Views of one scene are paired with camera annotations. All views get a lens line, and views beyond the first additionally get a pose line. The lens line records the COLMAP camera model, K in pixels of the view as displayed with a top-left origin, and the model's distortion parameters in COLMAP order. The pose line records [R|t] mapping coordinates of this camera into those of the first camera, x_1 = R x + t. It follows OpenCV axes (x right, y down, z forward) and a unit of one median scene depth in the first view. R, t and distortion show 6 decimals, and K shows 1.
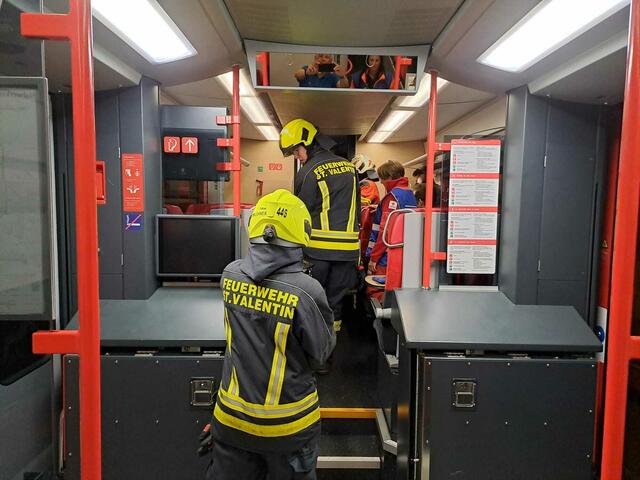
lens RADIAL K [[466.2, 0, 320.0], [0, 466.2, 240.0], [0, 0, 1]] dist [-0.006688, -0.004484]
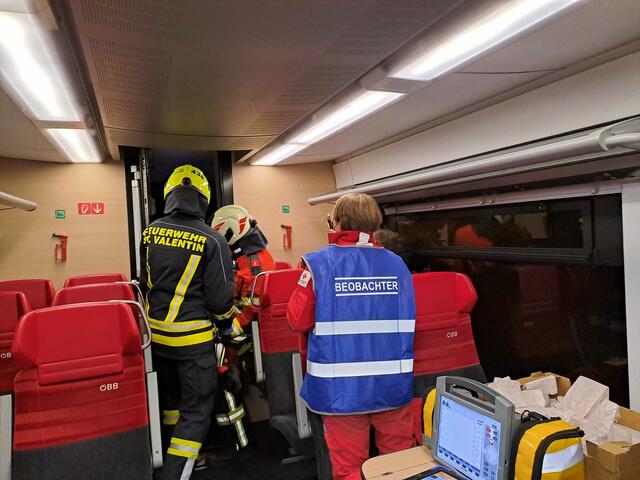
lens RADIAL K [[466.2, 0, 320.0], [0, 466.2, 240.0], [0, 0, 1]] dist [-0.006688, -0.004484]
pose [[0.928092, -0.061873, 0.367174, -0.157295], [0.086564, 0.994932, -0.051147, -0.225820], [-0.362149, 0.079253, 0.928745, 1.278391]]
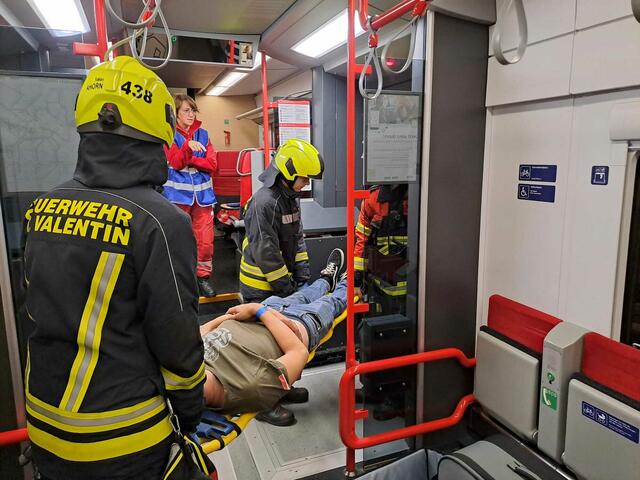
lens RADIAL K [[461.6, 0, 320.0], [0, 461.6, 240.0], [0, 0, 1]] dist [0.040380, -0.001908]
pose [[0.939961, -0.084758, 0.330590, -0.117080], [0.050707, 0.992603, 0.110313, 0.069451], [-0.337494, -0.086927, 0.937305, -0.460777]]
